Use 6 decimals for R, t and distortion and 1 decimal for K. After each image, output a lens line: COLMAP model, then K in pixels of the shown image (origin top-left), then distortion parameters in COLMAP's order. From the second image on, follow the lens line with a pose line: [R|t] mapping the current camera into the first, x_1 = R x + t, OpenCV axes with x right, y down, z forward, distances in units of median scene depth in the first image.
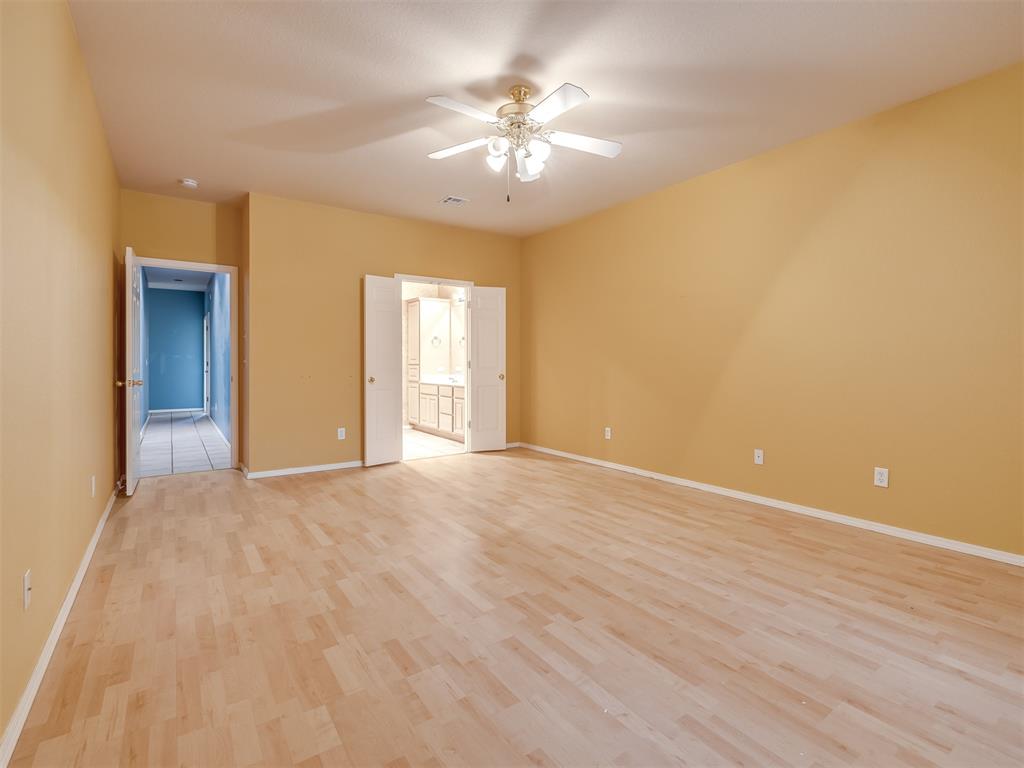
lens RADIAL K [[485.7, 0, 511.3], [0, 485.7, 374.3], [0, 0, 1]] dist [0.001002, 0.000009]
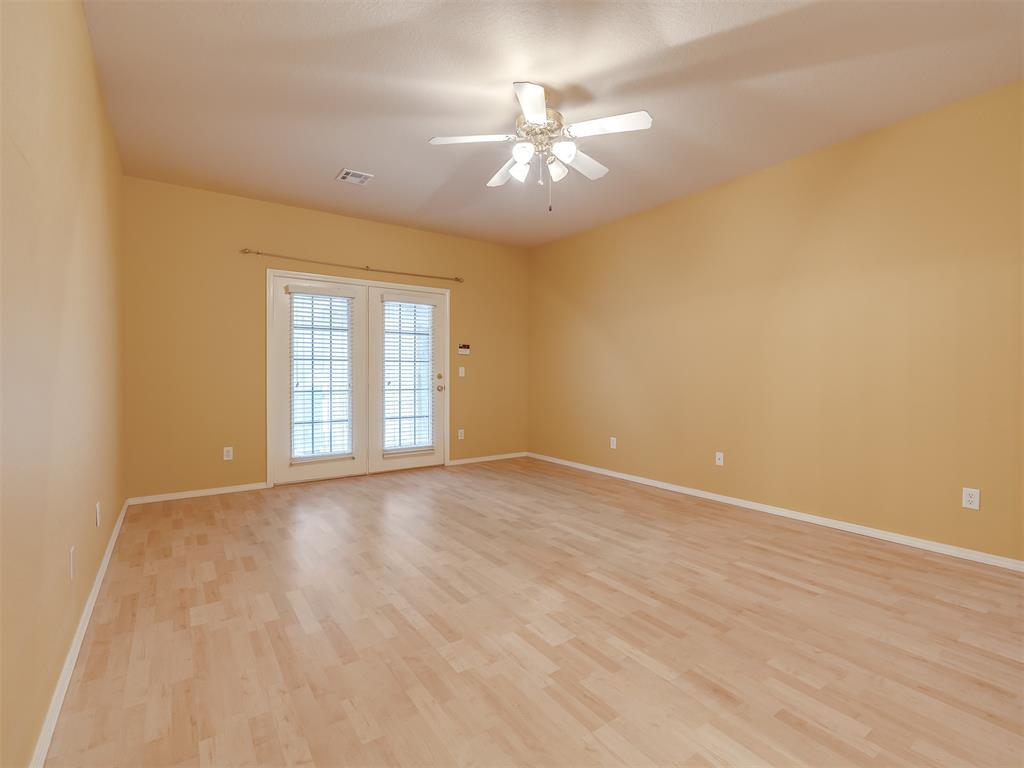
lens RADIAL K [[485.7, 0, 511.3], [0, 485.7, 374.3], [0, 0, 1]] dist [0.001002, 0.000009]
pose [[-0.999988, 0.000436, -0.004794, 0.079767], [0.000303, 0.999616, 0.027725, -0.050647], [0.004805, 0.027723, -0.999604, 2.039609]]
